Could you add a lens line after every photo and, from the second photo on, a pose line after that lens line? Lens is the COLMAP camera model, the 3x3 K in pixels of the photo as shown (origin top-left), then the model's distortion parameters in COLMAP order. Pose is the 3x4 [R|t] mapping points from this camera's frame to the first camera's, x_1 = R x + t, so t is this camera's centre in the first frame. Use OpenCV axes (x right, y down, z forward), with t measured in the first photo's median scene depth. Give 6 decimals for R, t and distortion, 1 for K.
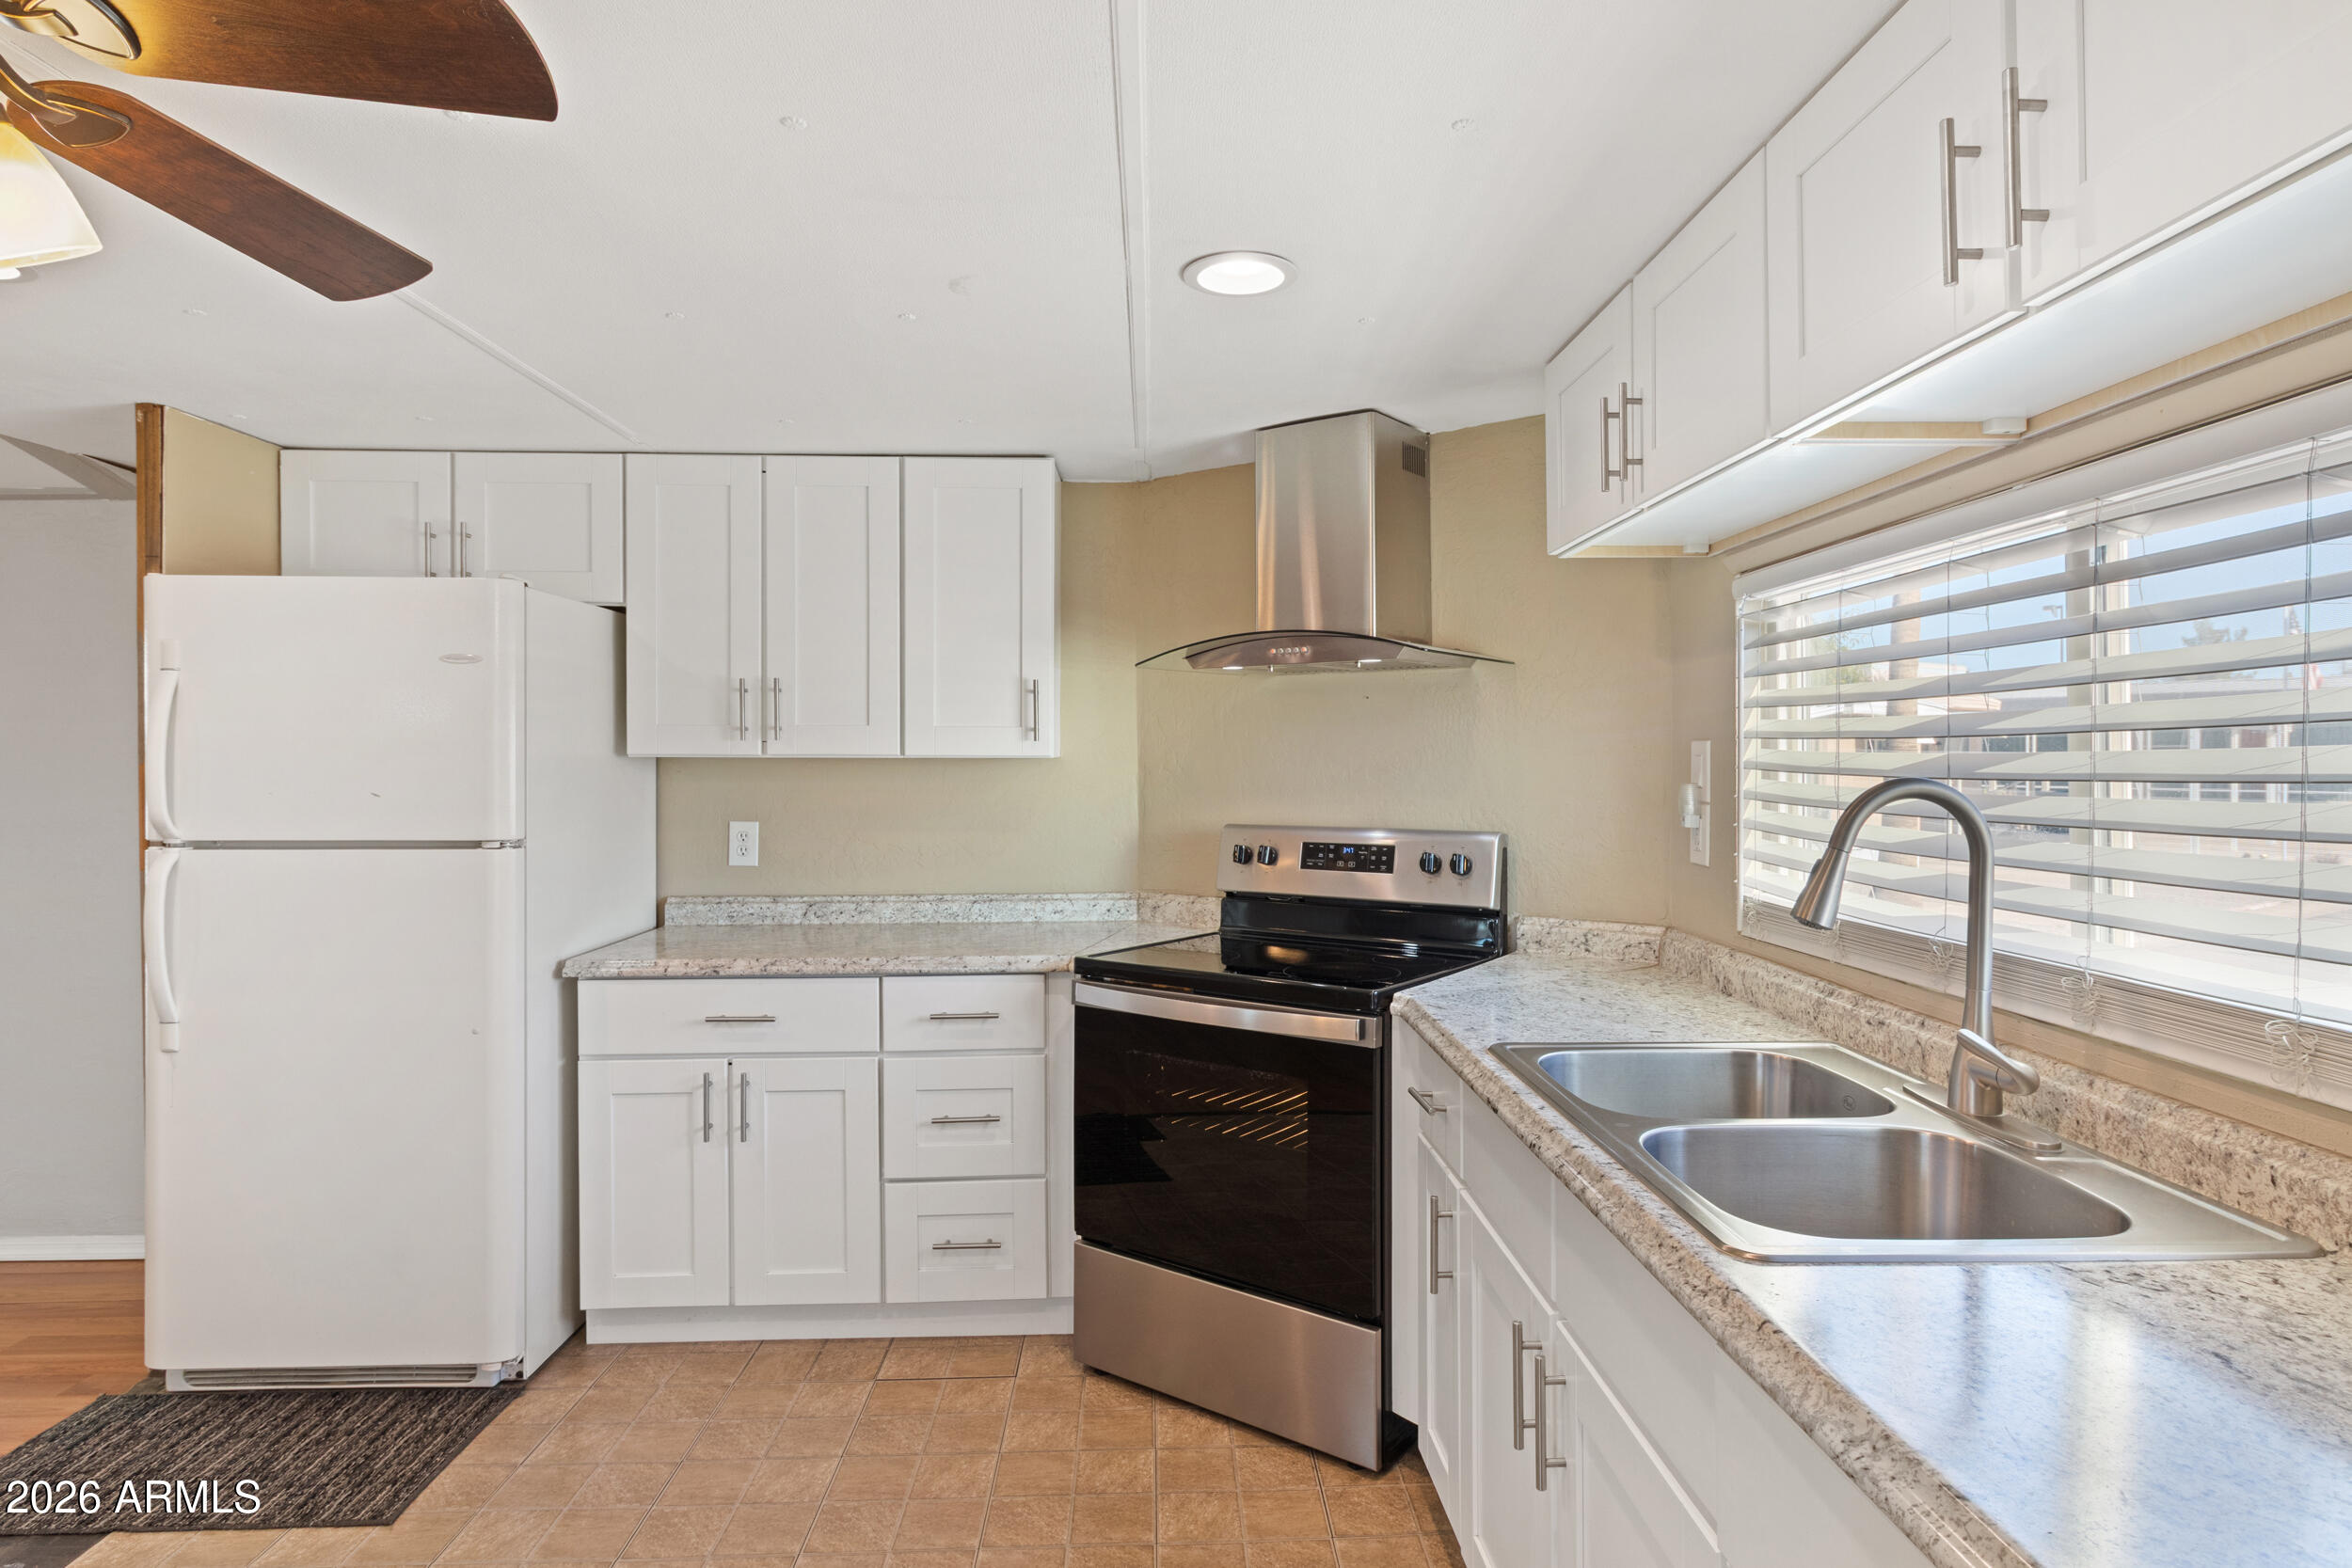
lens RADIAL K [[1329.4, 0, 1184.4], [0, 1329.4, 765.3], [0, 0, 1]] dist [0.010680, -0.000836]
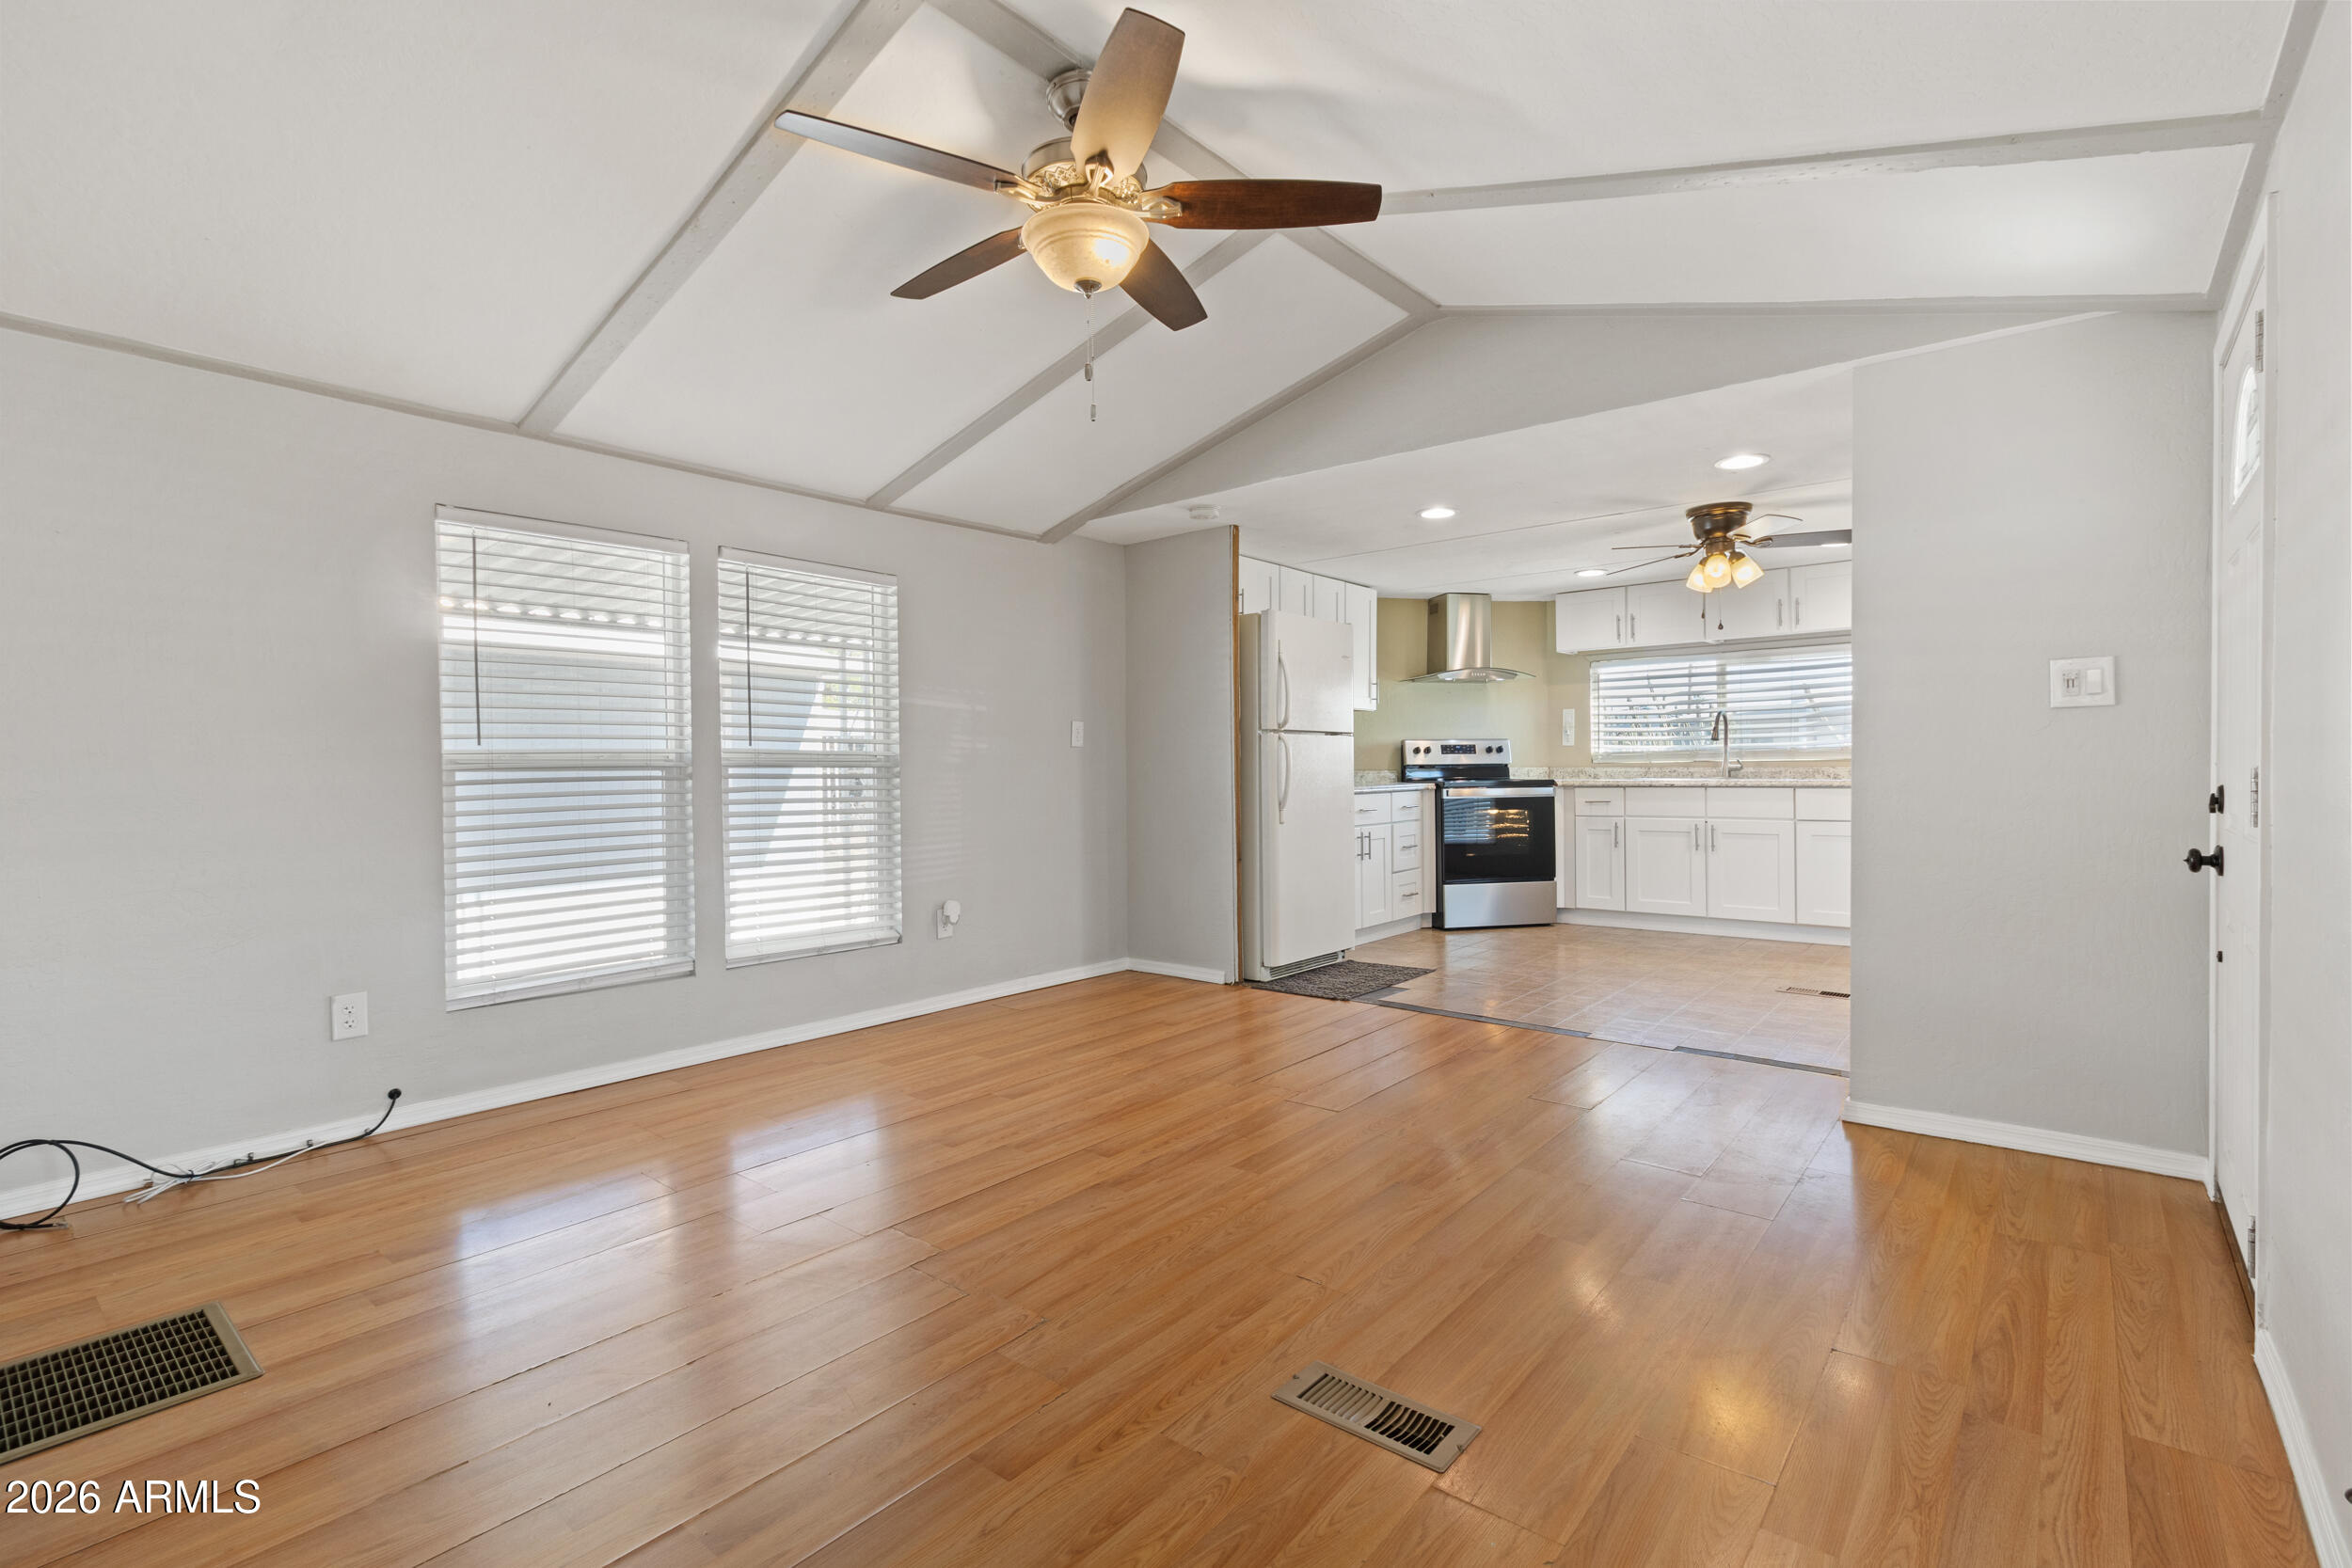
lens RADIAL K [[1083.3, 0, 1202.5], [0, 1083.3, 780.8], [0, 0, 1]] dist [0.005423, 0.002025]
pose [[0.642928, -0.014067, 0.765797, -2.170474], [0.012993, 0.999888, 0.007459, 0.122293], [-0.765816, 0.005154, 0.643039, -0.062865]]
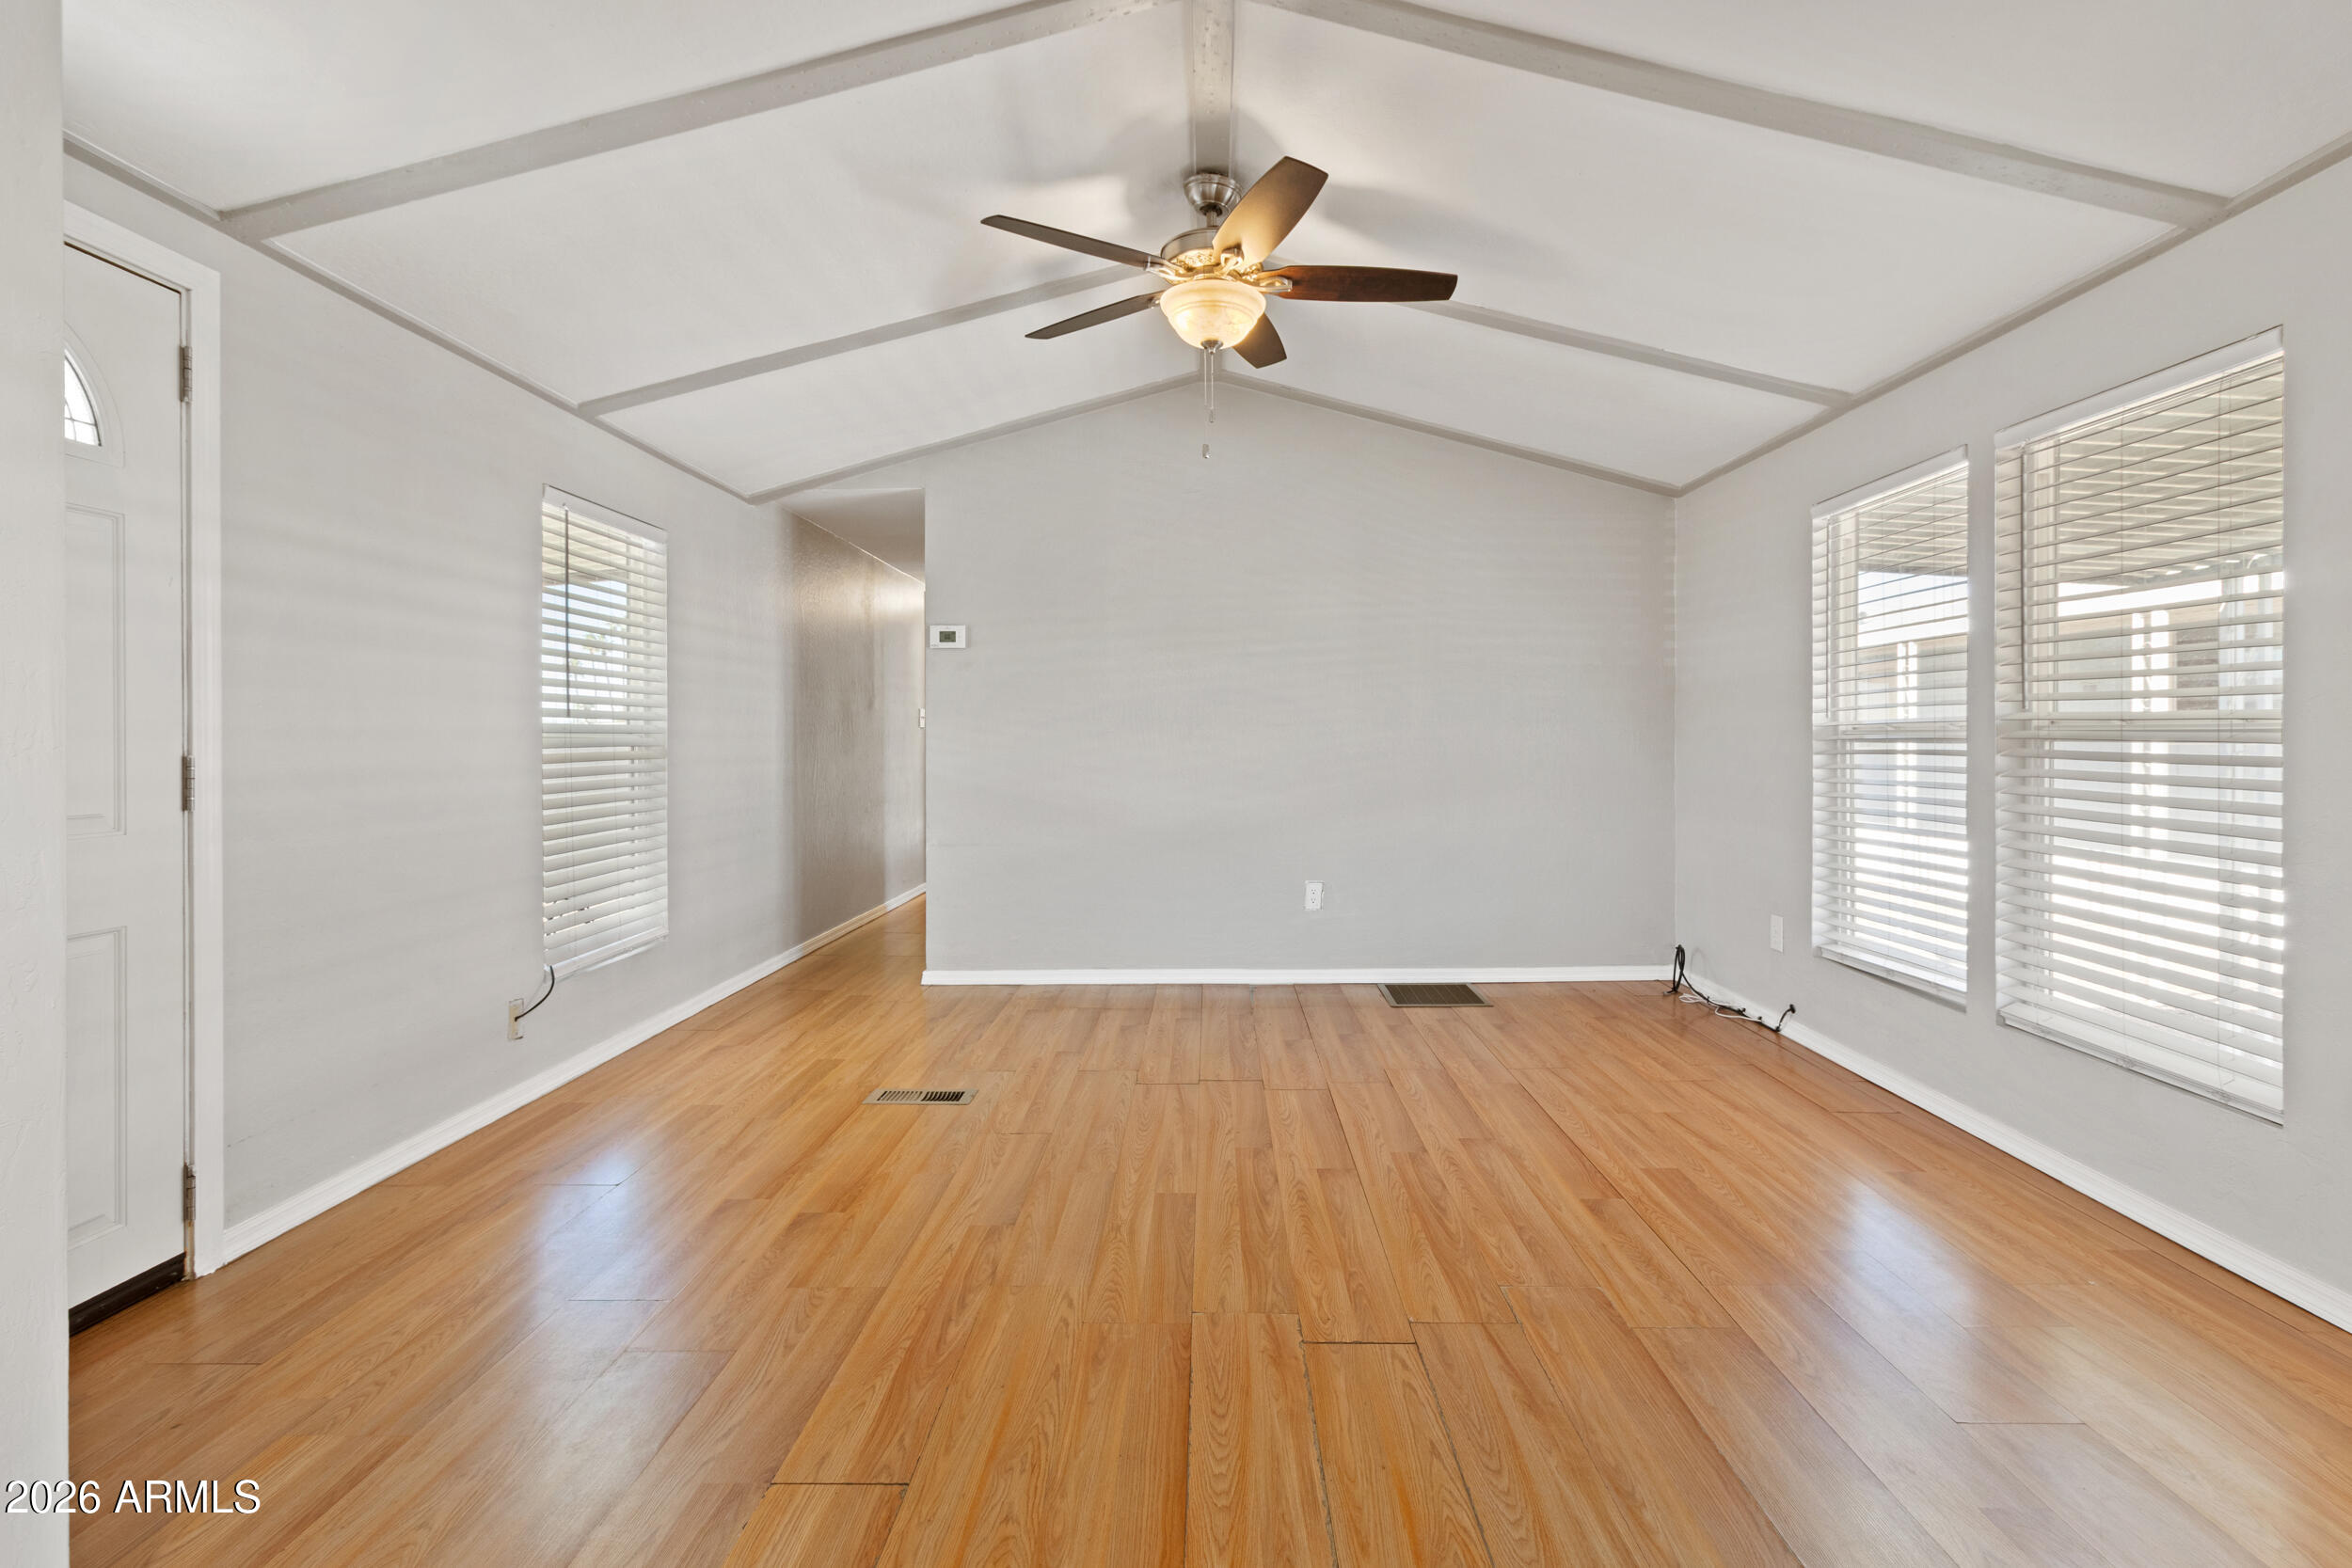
lens RADIAL K [[1083.3, 0, 1195.4], [0, 1083.3, 740.9], [0, 0, 1]] dist [0.005423, 0.002025]
pose [[-0.037247, 0.002580, -0.999303, -0.541082], [-0.006337, 0.999976, 0.002818, 0.109732], [0.999286, 0.006437, -0.037229, 0.576536]]
